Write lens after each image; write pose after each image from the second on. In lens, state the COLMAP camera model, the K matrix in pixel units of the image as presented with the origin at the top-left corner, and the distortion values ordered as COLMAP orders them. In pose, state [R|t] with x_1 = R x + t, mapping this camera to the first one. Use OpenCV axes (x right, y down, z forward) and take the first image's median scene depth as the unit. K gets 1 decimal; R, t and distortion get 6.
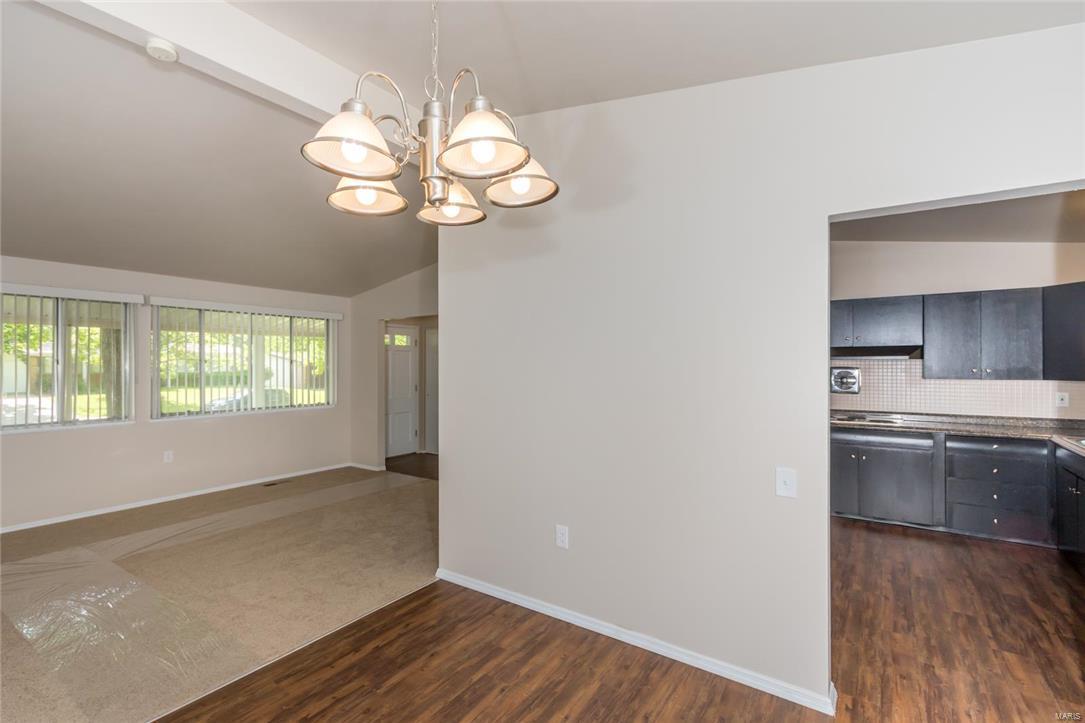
lens RADIAL K [[492.6, 0, 538.0], [0, 492.6, 358.0], [0, 0, 1]] dist [0.021604, 0.000147]
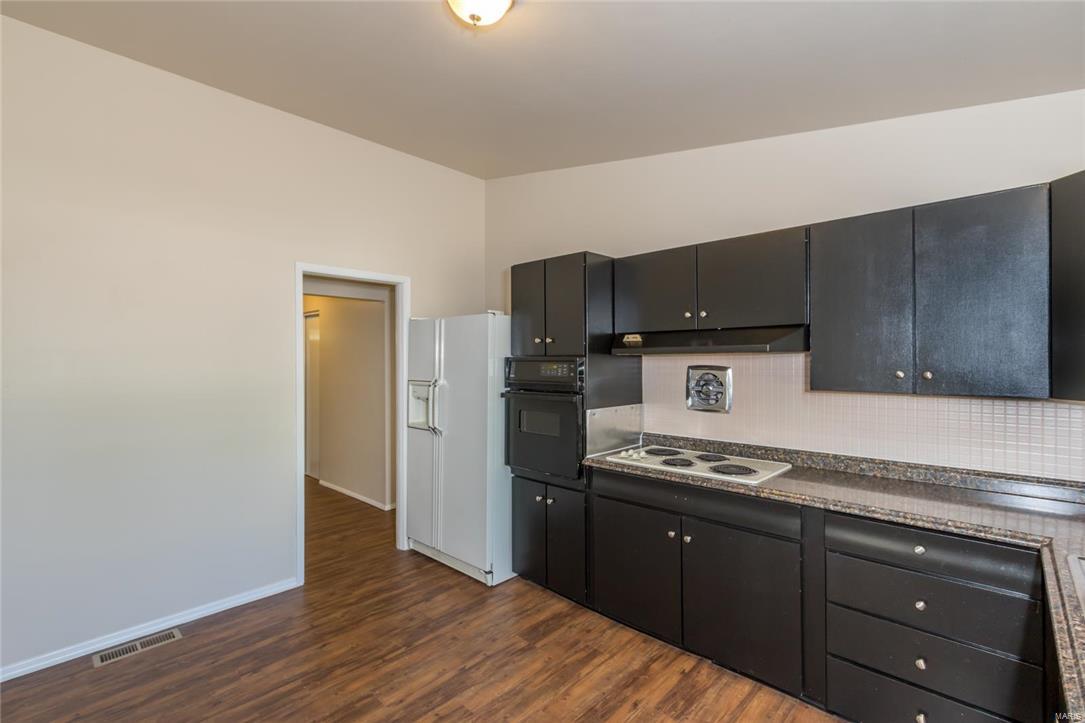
lens RADIAL K [[492.6, 0, 538.0], [0, 492.6, 358.0], [0, 0, 1]] dist [0.021604, 0.000147]
pose [[0.989546, 0.001186, -0.144213, 0.645116], [0.000008, 0.999966, 0.008276, 0.006218], [0.144218, -0.008191, 0.989512, 0.522241]]
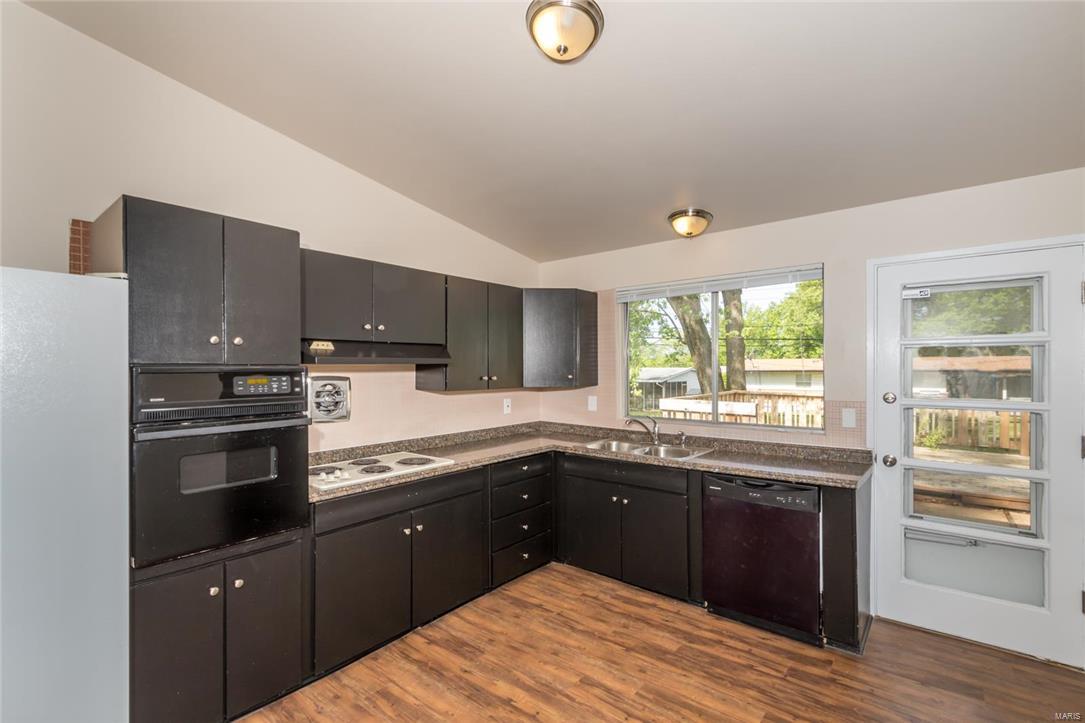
lens RADIAL K [[498.4, 0, 528.1], [0, 498.4, 370.8], [0, 0, 1]] dist [0.018541, -0.000039]
pose [[0.087354, -0.000607, 0.996177, 0.081563], [-0.001960, 0.999998, 0.000781, 0.014033], [-0.996175, -0.002021, 0.087353, 0.924121]]
